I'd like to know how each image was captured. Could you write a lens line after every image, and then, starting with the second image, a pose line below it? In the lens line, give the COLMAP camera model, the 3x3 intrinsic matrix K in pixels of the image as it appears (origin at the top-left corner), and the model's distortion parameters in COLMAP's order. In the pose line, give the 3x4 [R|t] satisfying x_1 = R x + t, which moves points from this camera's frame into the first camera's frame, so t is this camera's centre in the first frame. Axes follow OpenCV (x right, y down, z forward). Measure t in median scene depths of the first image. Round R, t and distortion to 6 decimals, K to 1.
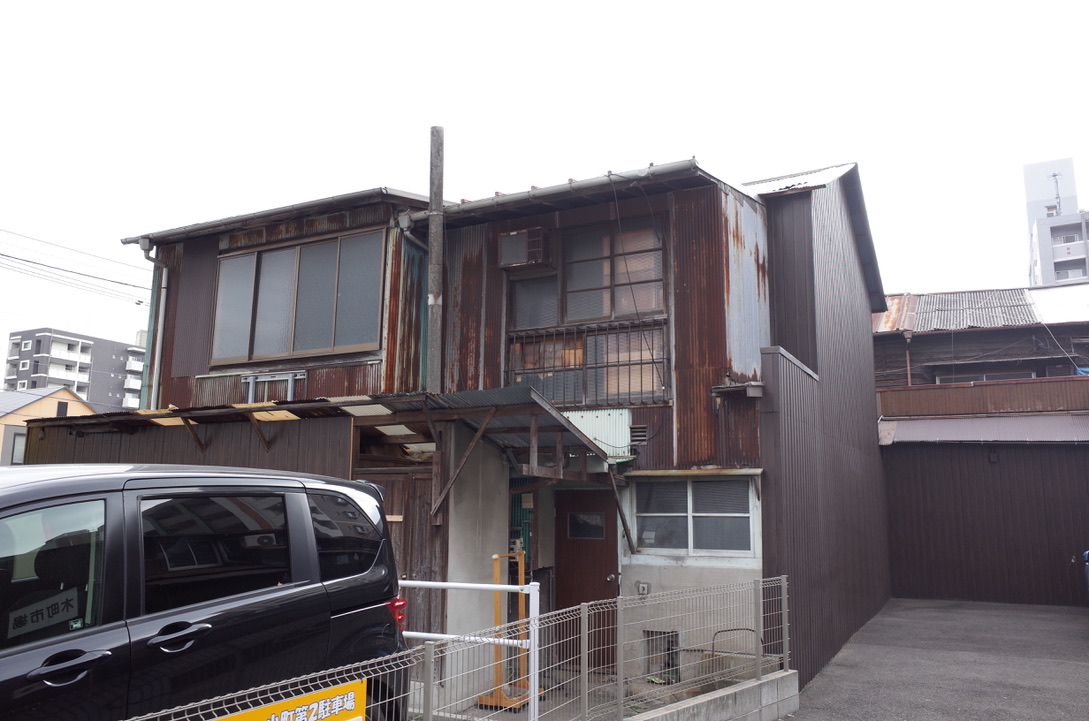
lens RADIAL K [[851.0, 0, 541.1], [0, 851.0, 355.4], [0, 0, 1]] dist [-0.070784, 0.071410]
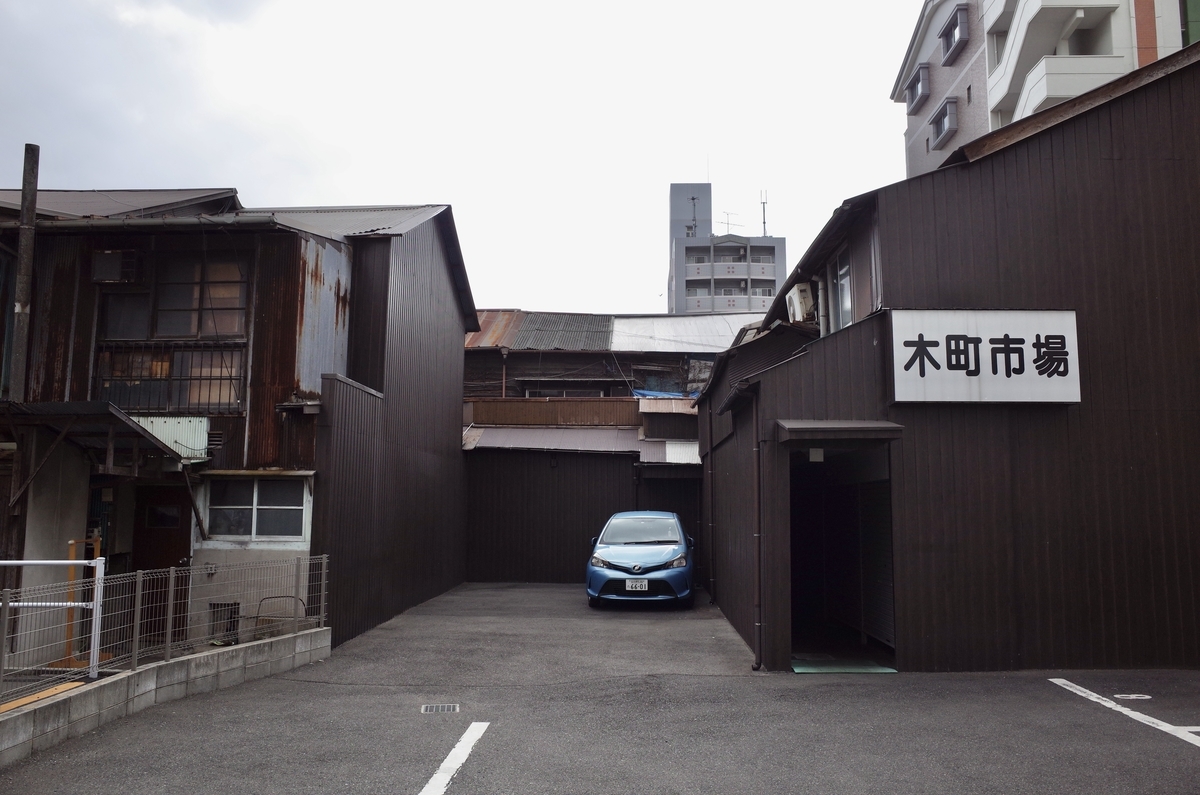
lens RADIAL K [[937.8, 0, 595.7], [0, 937.8, 393.2], [0, 0, 1]] dist [-0.070784, 0.071410]
pose [[0.904597, 0.048913, 0.423453, 0.042716], [-0.073576, 0.996401, 0.042081, -0.061610], [-0.419870, -0.069223, 0.904940, -0.368088]]
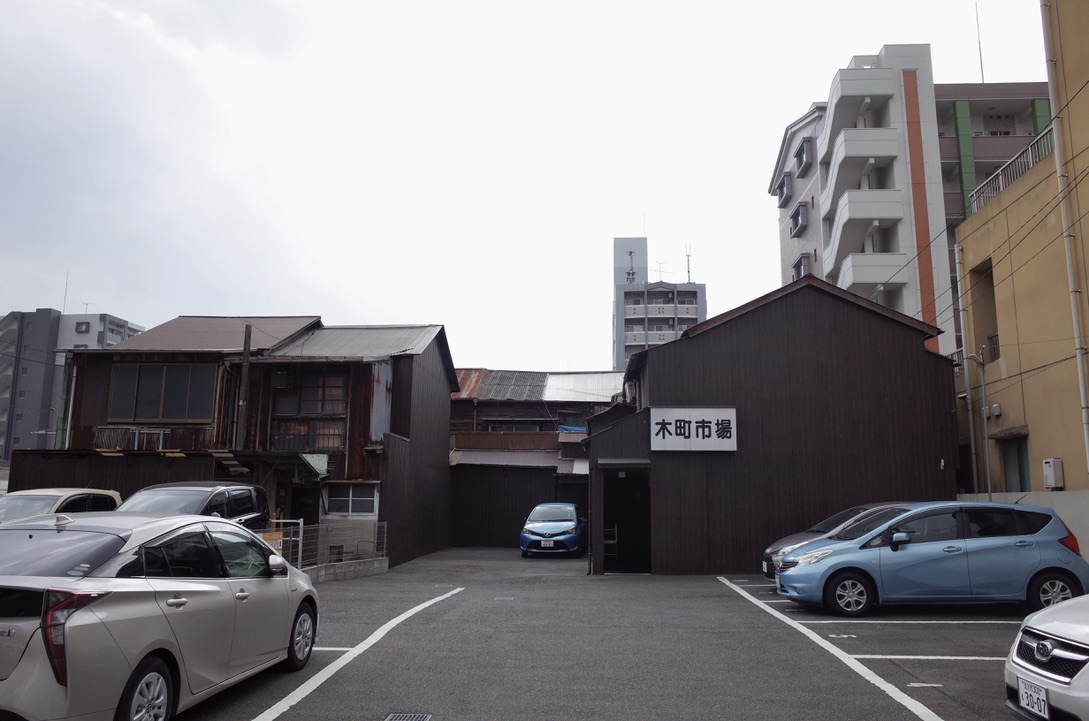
lens RADIAL K [[851.0, 0, 544.7], [0, 851.0, 357.9], [0, 0, 1]] dist [-0.070784, 0.071410]
pose [[0.913177, 0.068944, 0.401690, -0.304772], [-0.072517, 0.997347, -0.006325, -0.229730], [-0.401061, -0.023353, 0.915754, -1.375617]]
